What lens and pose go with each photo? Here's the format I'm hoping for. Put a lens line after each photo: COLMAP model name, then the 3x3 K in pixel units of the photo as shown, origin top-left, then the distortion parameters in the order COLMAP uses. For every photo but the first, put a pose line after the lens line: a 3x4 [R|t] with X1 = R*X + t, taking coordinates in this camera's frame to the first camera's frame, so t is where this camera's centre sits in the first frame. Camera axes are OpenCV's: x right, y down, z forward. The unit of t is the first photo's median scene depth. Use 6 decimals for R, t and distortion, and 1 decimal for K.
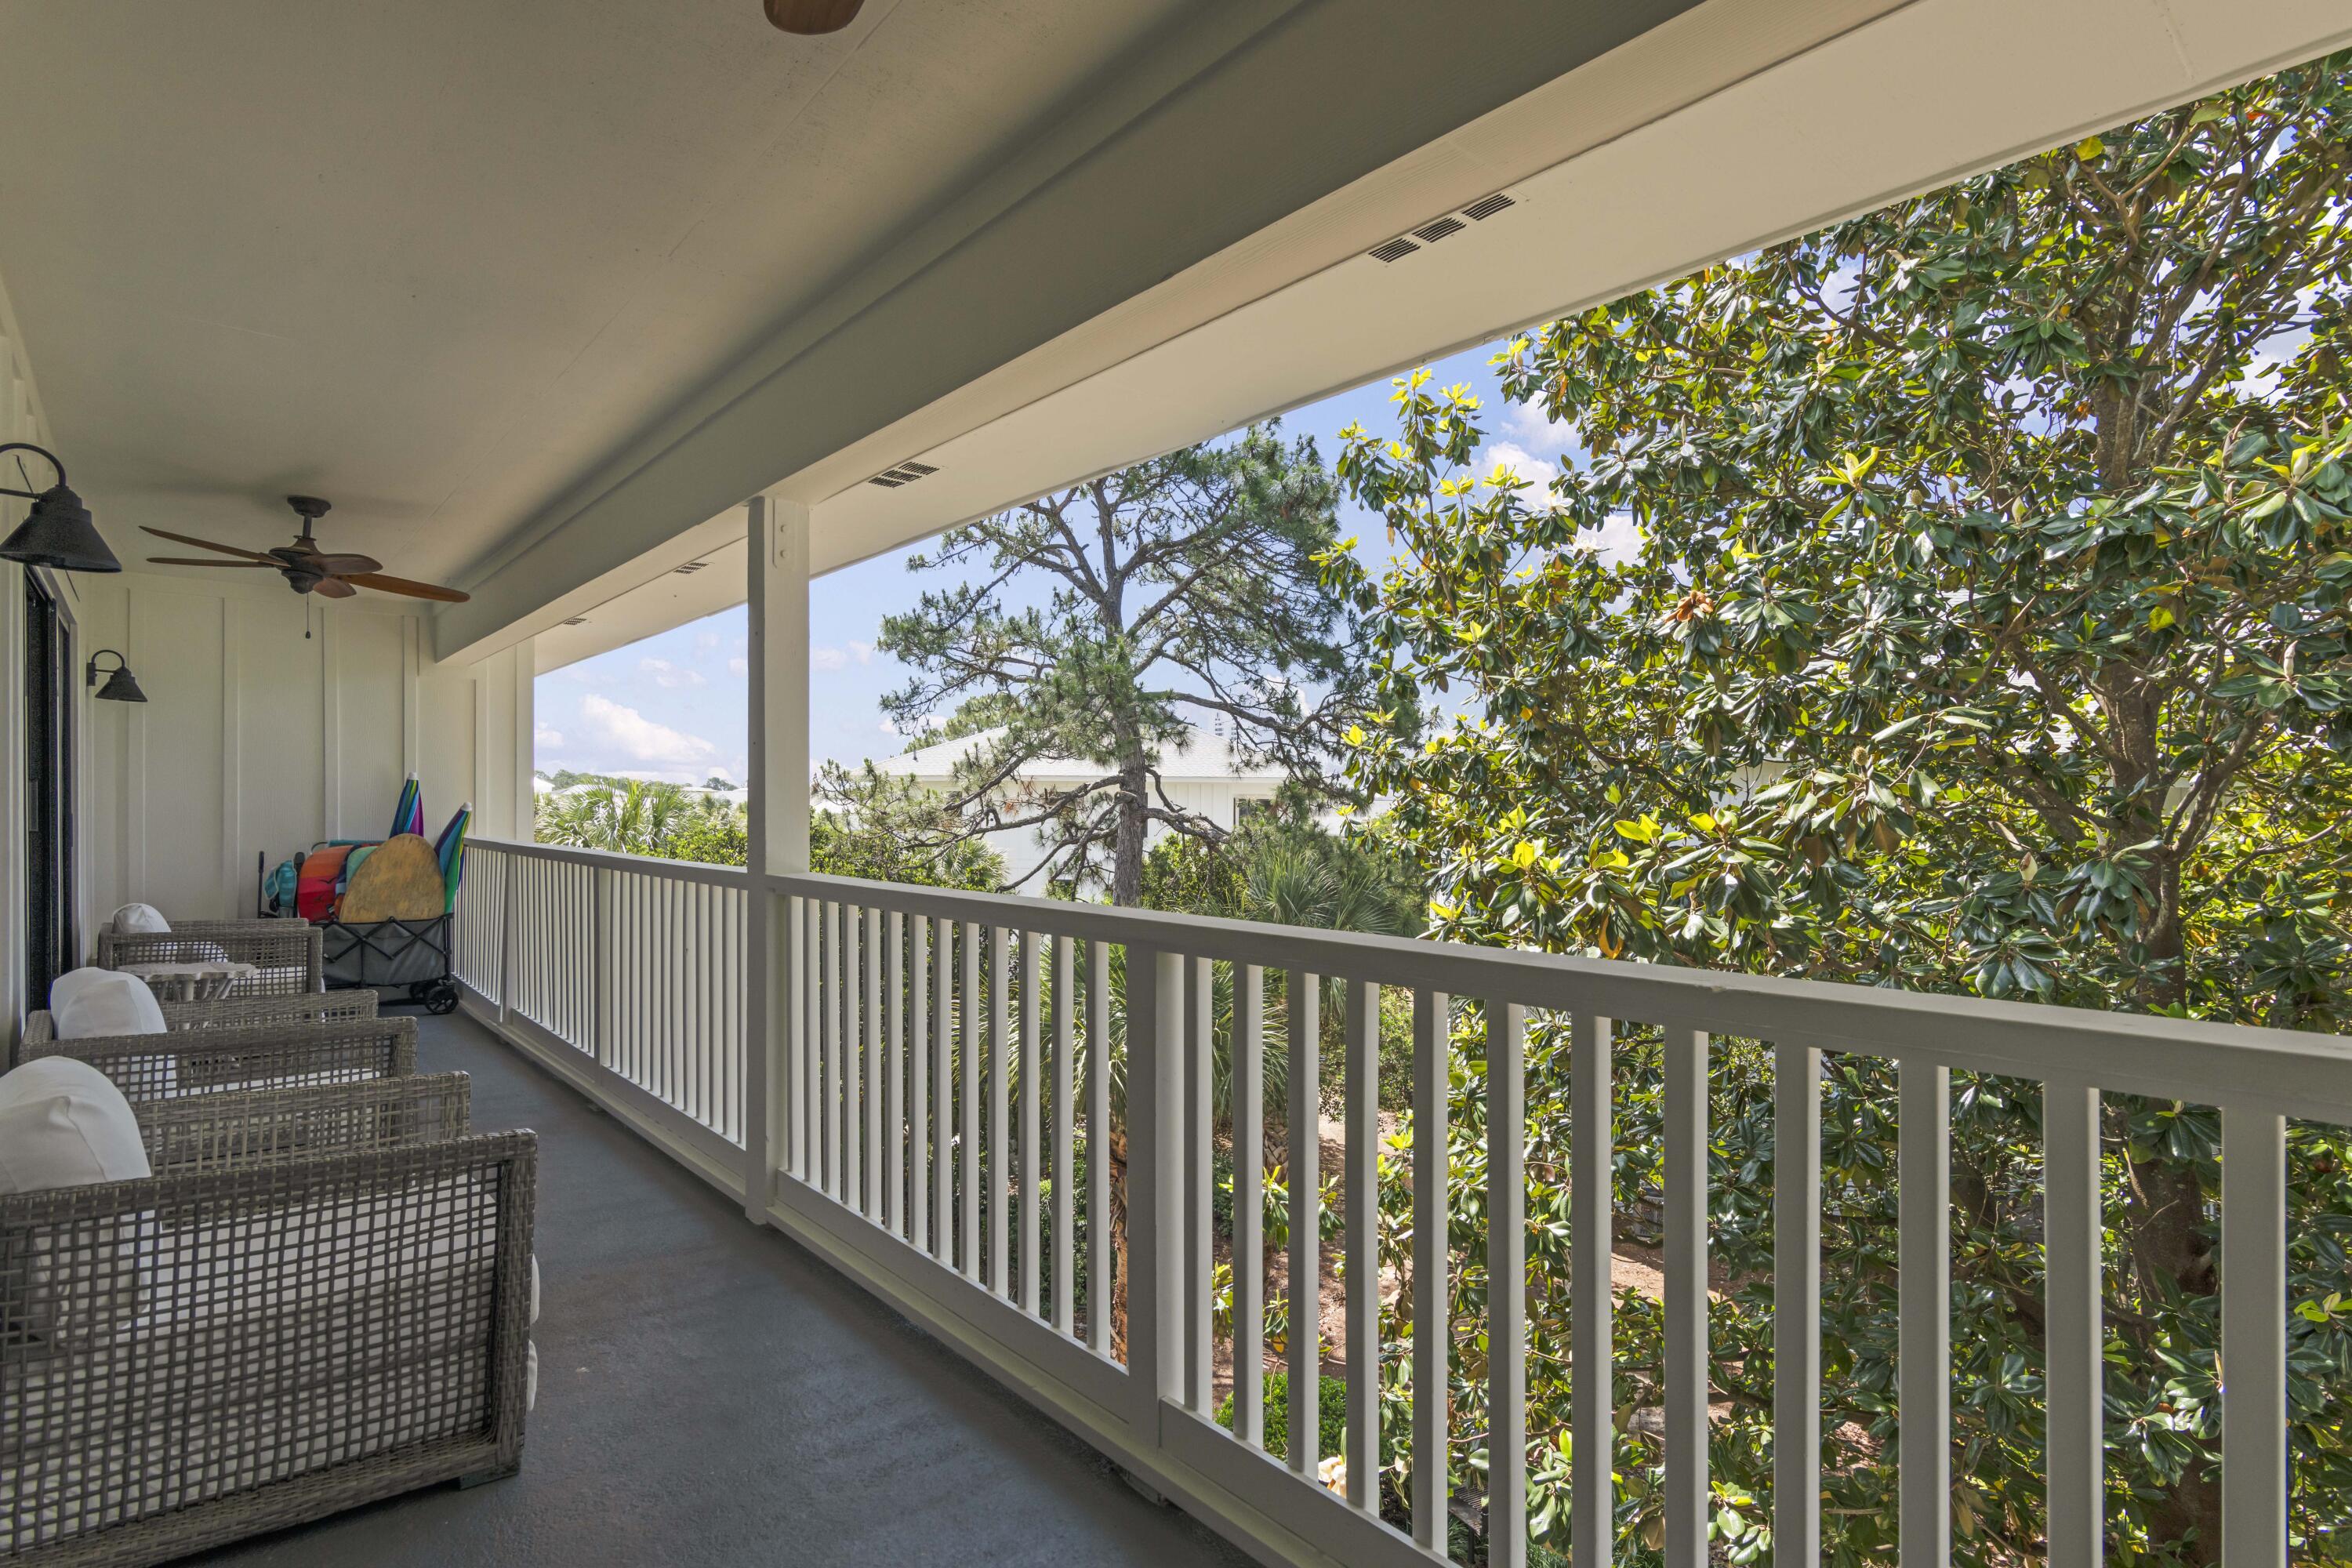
lens RADIAL K [[1157.8, 0, 1172.8], [0, 1157.8, 804.8], [0, 0, 1]] dist [-0.000329, 0.000498]
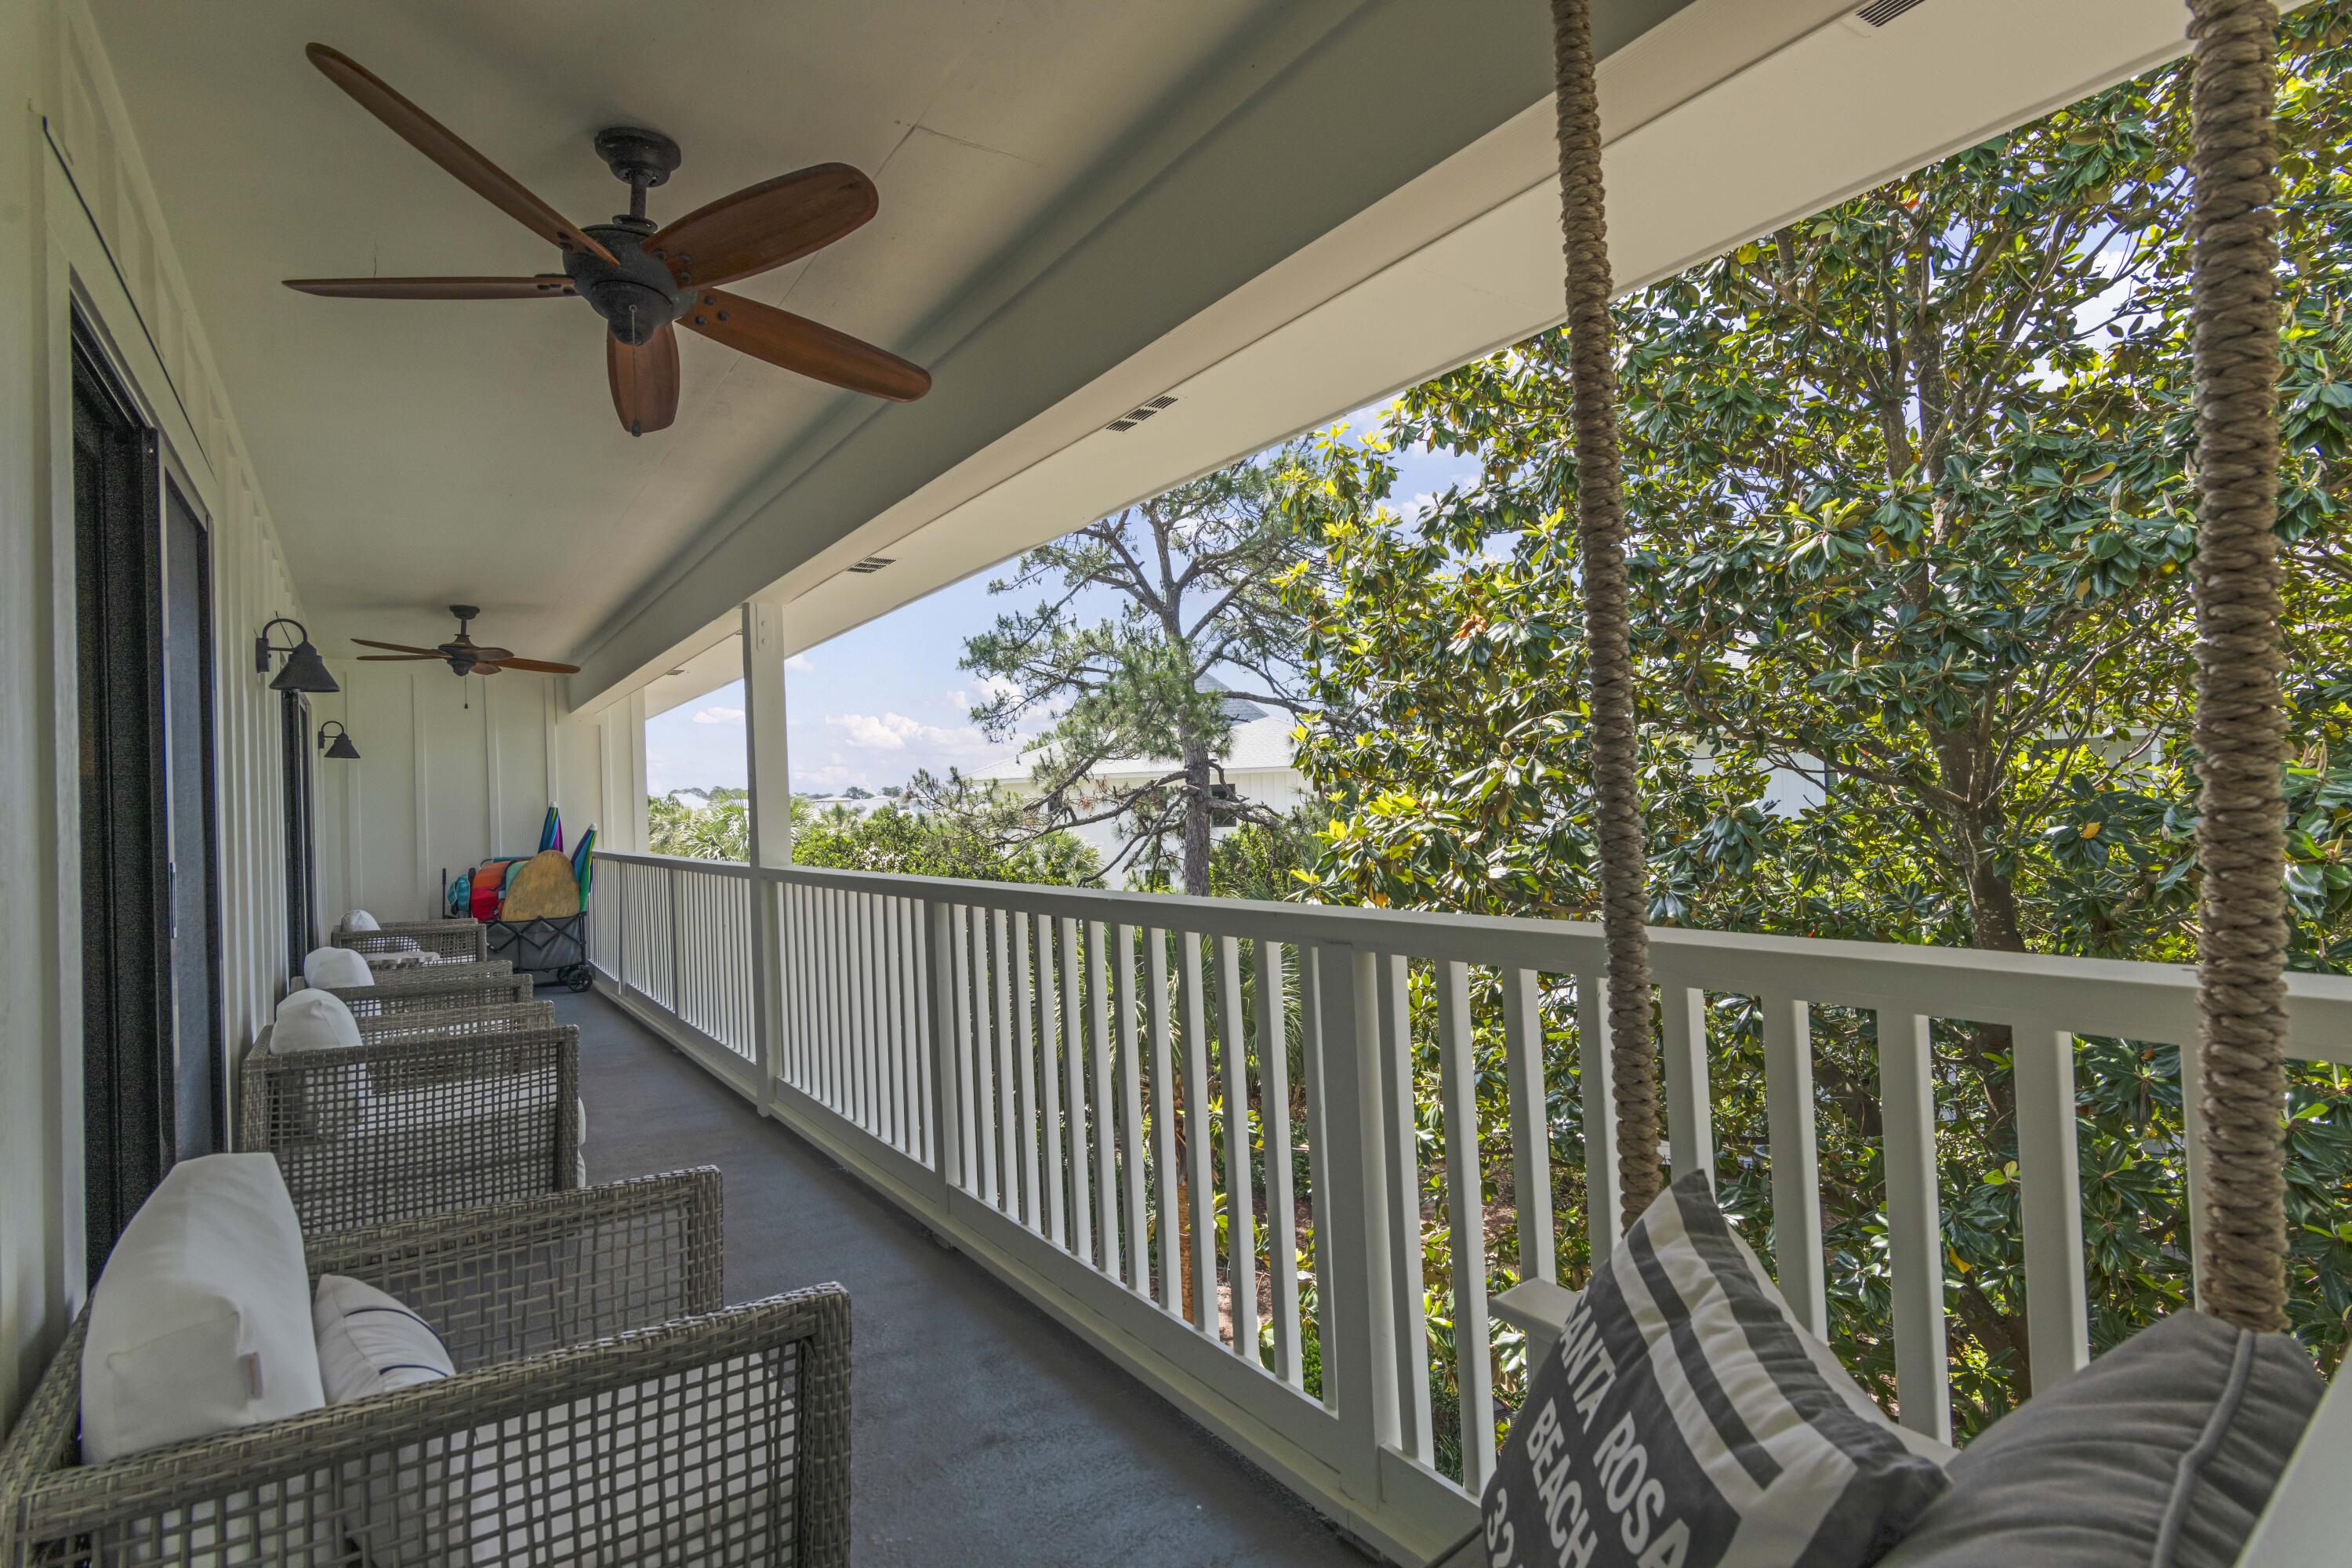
lens RADIAL K [[1157.8, 0, 1178.7], [0, 1157.8, 764.9], [0, 0, 1]] dist [-0.000329, 0.000498]
pose [[0.992502, -0.048963, -0.111997, 0.175857], [0.046069, 0.998538, -0.028286, -0.000787], [0.113218, 0.022914, 0.993306, -0.192169]]
